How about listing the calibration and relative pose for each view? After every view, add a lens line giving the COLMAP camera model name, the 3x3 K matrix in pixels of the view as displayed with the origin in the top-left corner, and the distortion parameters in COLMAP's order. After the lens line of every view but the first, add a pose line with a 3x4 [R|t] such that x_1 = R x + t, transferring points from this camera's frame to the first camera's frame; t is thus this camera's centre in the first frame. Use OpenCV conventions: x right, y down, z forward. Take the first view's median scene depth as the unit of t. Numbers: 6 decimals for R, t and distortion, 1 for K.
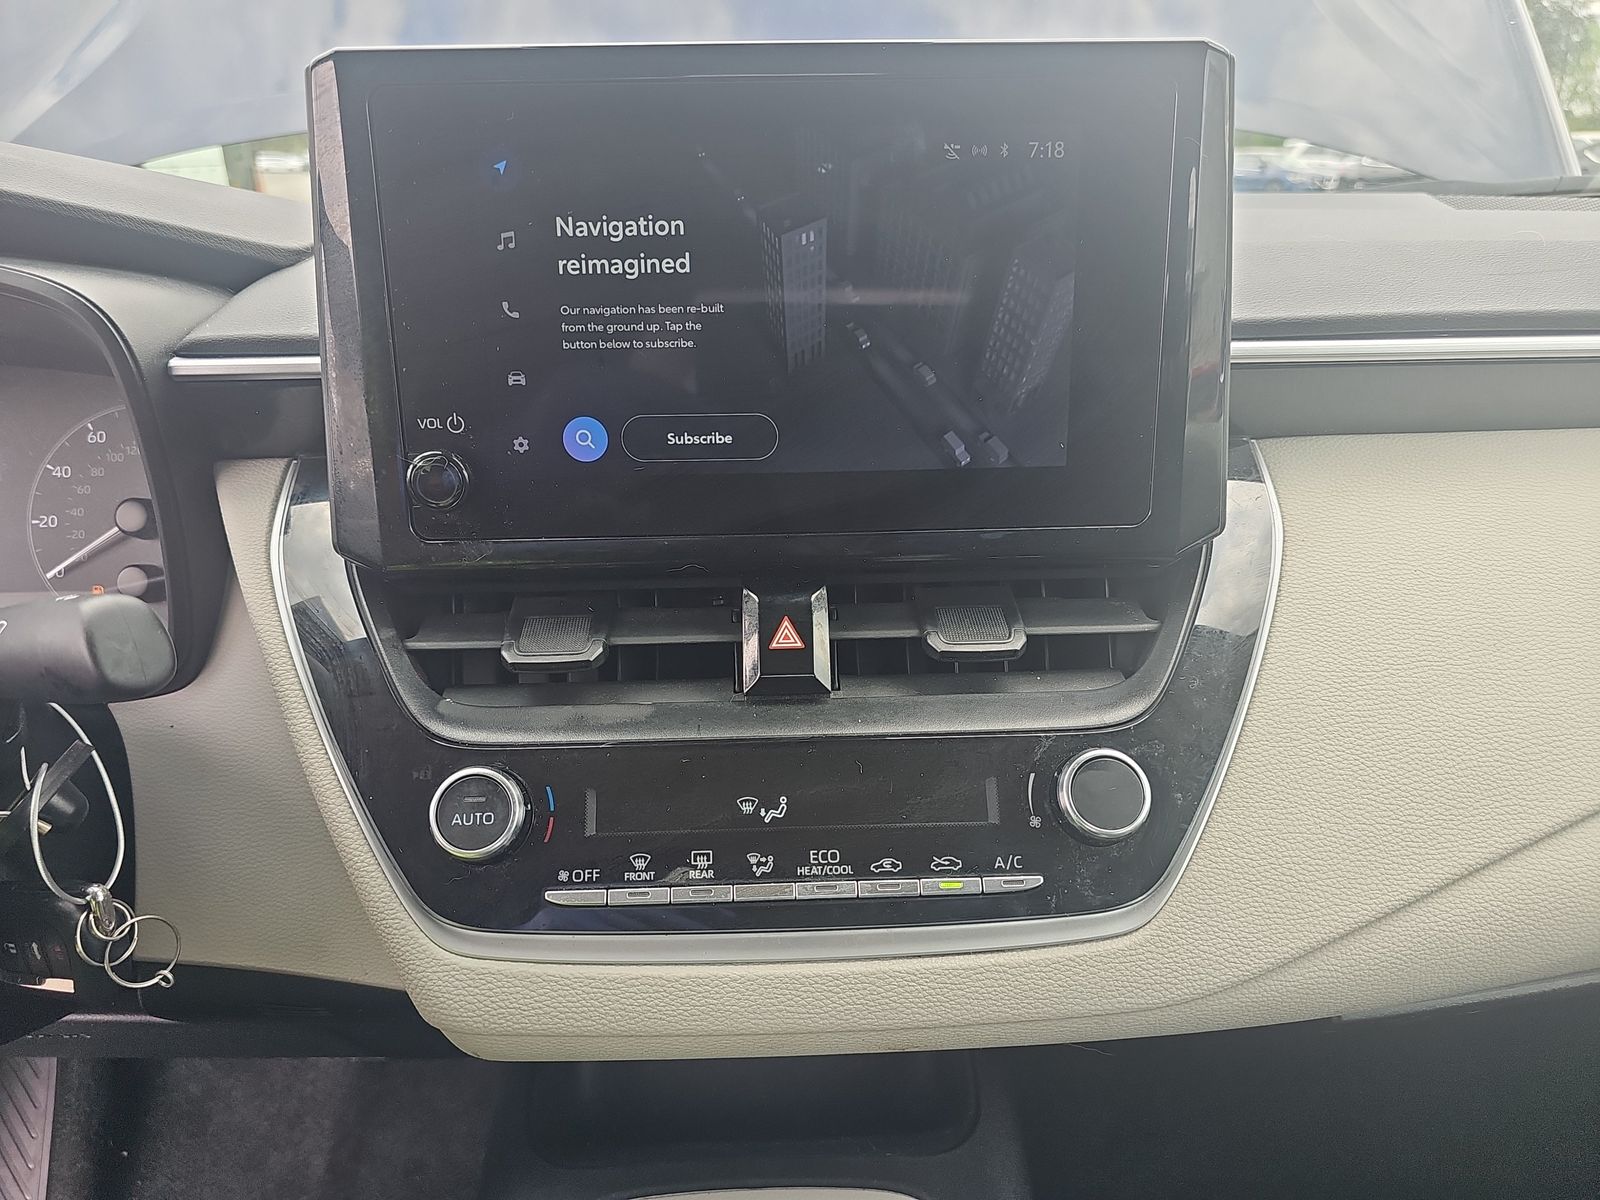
lens RADIAL K [[1036.0, 0, 802.4], [0, 1036.0, 609.0], [0, 0, 1]] dist [0.043738, -0.067943]
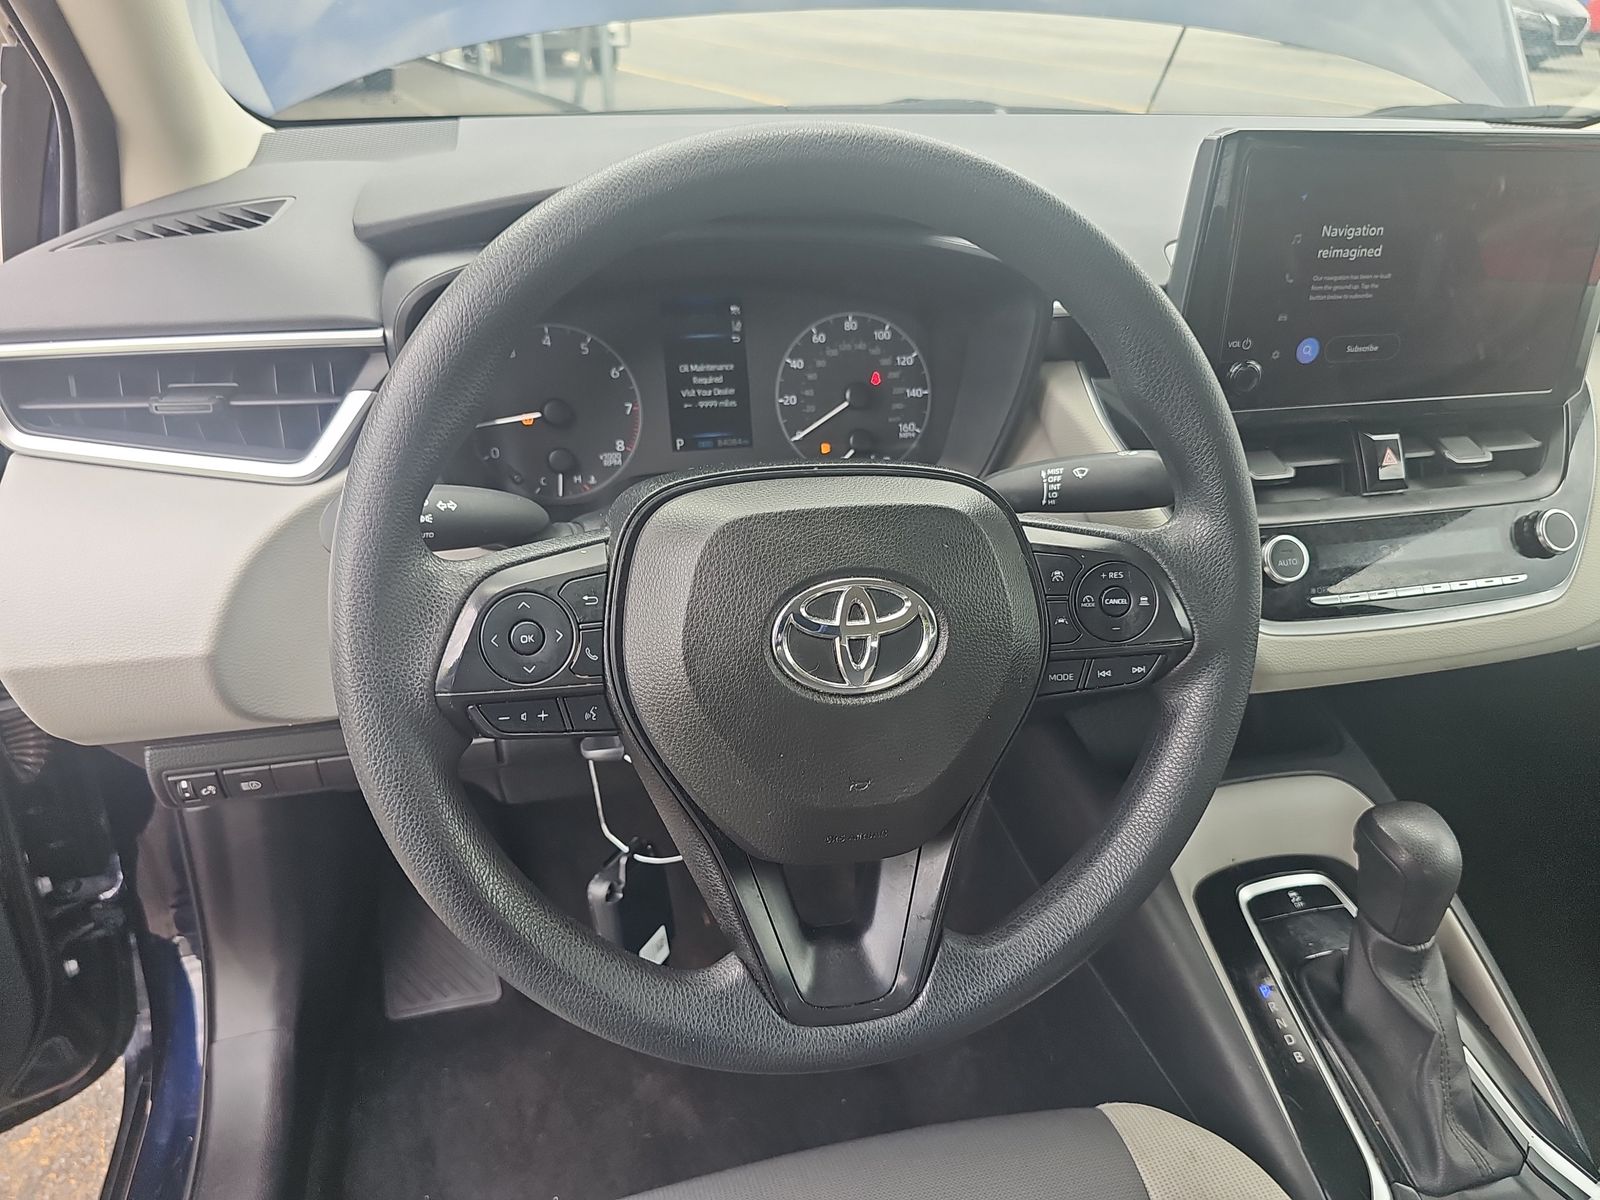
lens RADIAL K [[1036.0, 0, 802.4], [0, 1036.0, 609.0], [0, 0, 1]] dist [0.043738, -0.067943]
pose [[0.976533, -0.073221, 0.202540, -1.454318], [0.036198, 0.982855, 0.180793, -0.083928], [-0.212305, -0.169219, 0.962440, -0.608835]]
